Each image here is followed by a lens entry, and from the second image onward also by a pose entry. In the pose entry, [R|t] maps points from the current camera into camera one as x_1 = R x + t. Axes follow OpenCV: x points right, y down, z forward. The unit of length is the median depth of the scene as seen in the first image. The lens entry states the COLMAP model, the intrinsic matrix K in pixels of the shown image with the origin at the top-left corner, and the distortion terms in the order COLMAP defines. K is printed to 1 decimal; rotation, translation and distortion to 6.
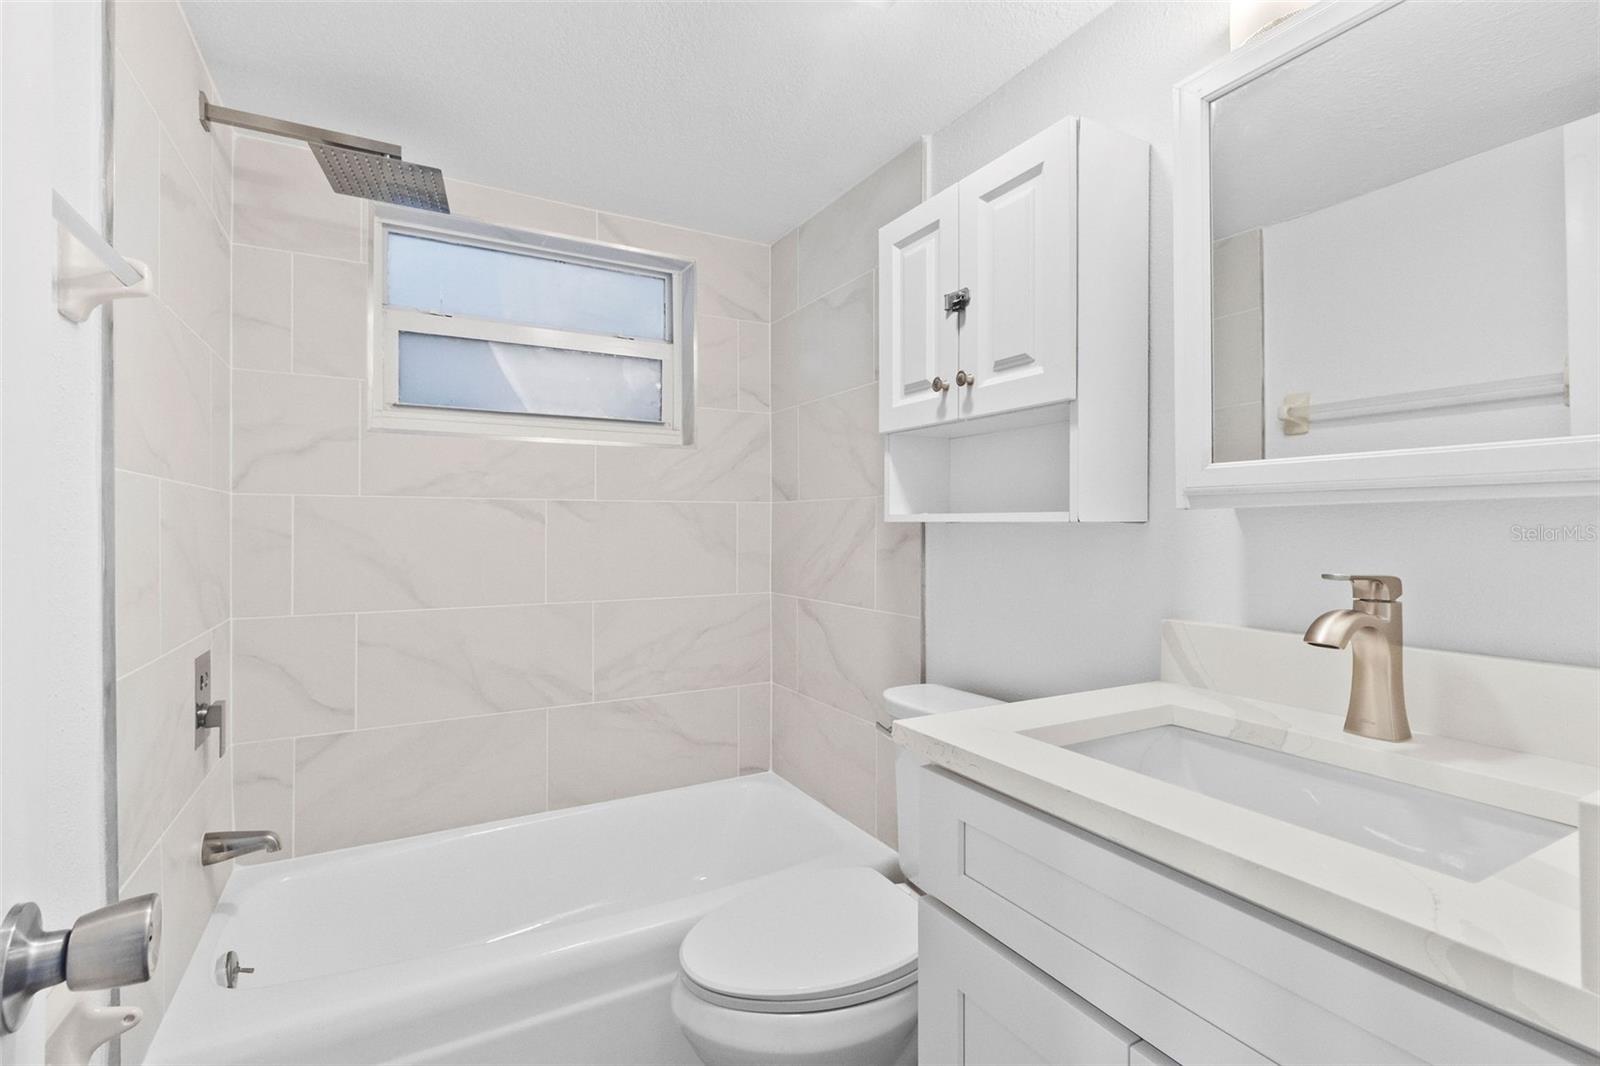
lens RADIAL K [[740.5, 0, 794.4], [0, 740.5, 531.4], [0, 0, 1]] dist [0.005598, 0.000195]
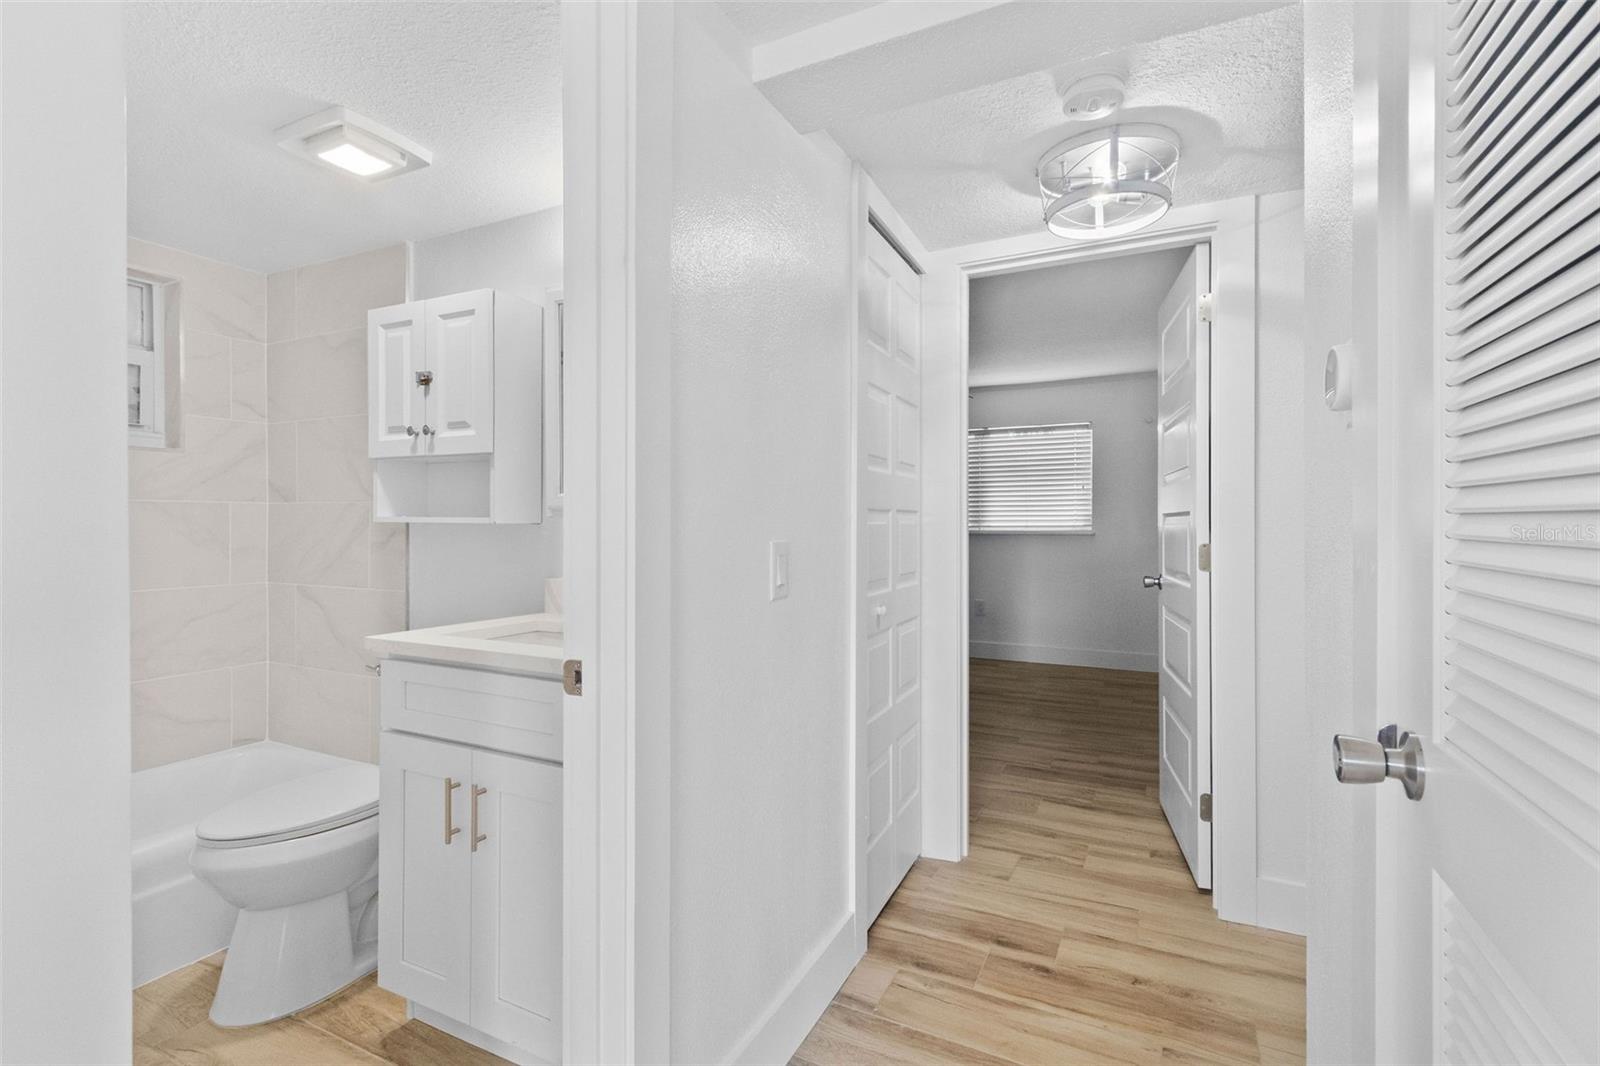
lens RADIAL K [[740.5, 0, 794.4], [0, 740.5, 531.4], [0, 0, 1]] dist [0.005598, 0.000195]
pose [[0.825317, -0.000663, 0.564669, -0.012429], [-0.001964, 0.999990, 0.004045, -0.002264], [-0.564666, -0.004448, 0.825307, -0.624491]]
